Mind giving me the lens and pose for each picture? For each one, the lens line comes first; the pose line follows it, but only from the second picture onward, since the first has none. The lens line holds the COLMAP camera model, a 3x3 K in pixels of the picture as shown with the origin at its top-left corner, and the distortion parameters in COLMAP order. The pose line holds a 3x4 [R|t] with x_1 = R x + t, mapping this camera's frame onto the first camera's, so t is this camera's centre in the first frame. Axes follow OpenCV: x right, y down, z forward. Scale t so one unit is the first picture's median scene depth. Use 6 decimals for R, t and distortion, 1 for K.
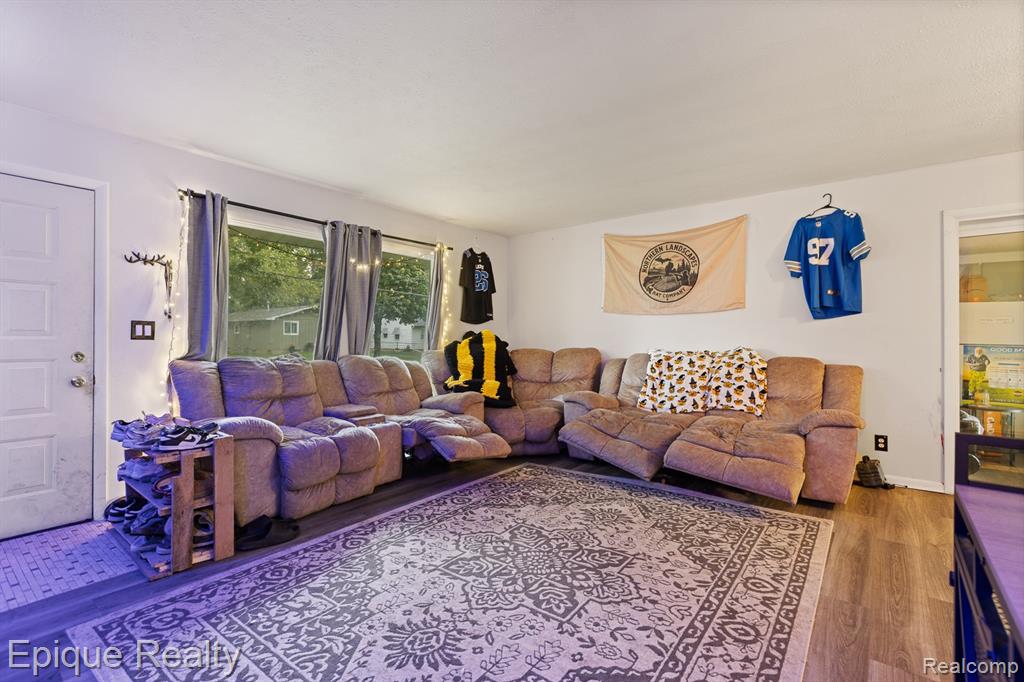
lens RADIAL K [[470.3, 0, 520.4], [0, 470.3, 336.6], [0, 0, 1]] dist [0.003598, 0.000583]
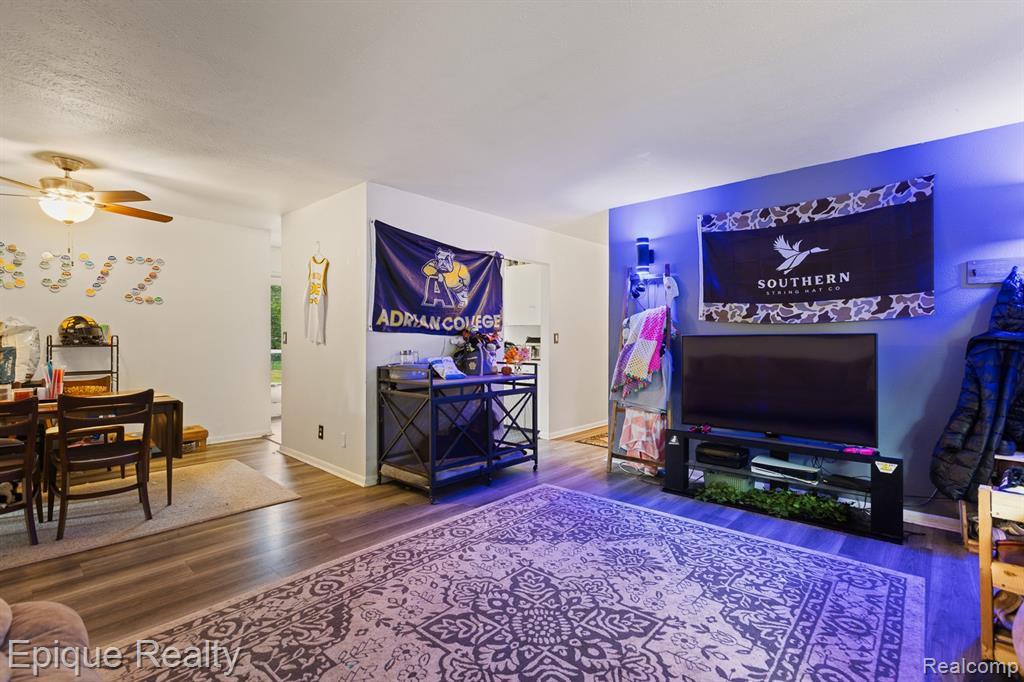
lens RADIAL K [[470.3, 0, 511.5], [0, 470.3, 343.0], [0, 0, 1]] dist [0.003598, 0.000583]
pose [[-0.995820, -0.007536, 0.091026, 0.019244], [-0.006993, 0.999956, 0.006278, -0.005306], [-0.091069, 0.005616, -0.995829, 1.823681]]
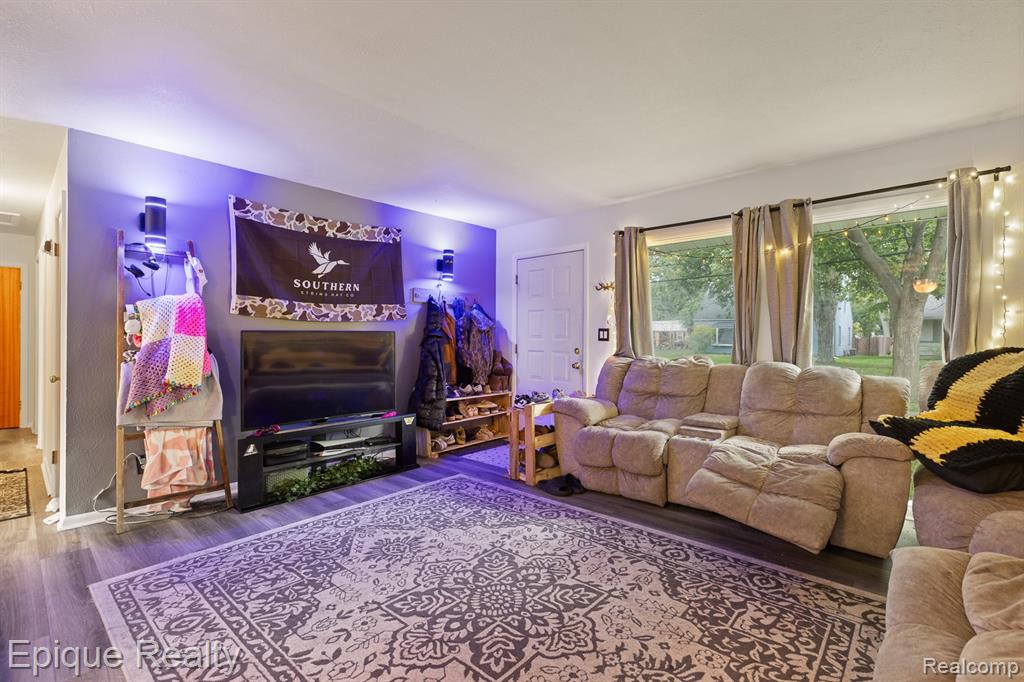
lens RADIAL K [[470.3, 0, 520.5], [0, 470.3, 337.6], [0, 0, 1]] dist [0.003598, 0.000583]
pose [[-0.084292, -0.002114, -0.996439, 0.912267], [-0.000464, 0.999998, -0.002083, -0.001396], [0.996441, 0.000287, -0.084293, 1.131549]]
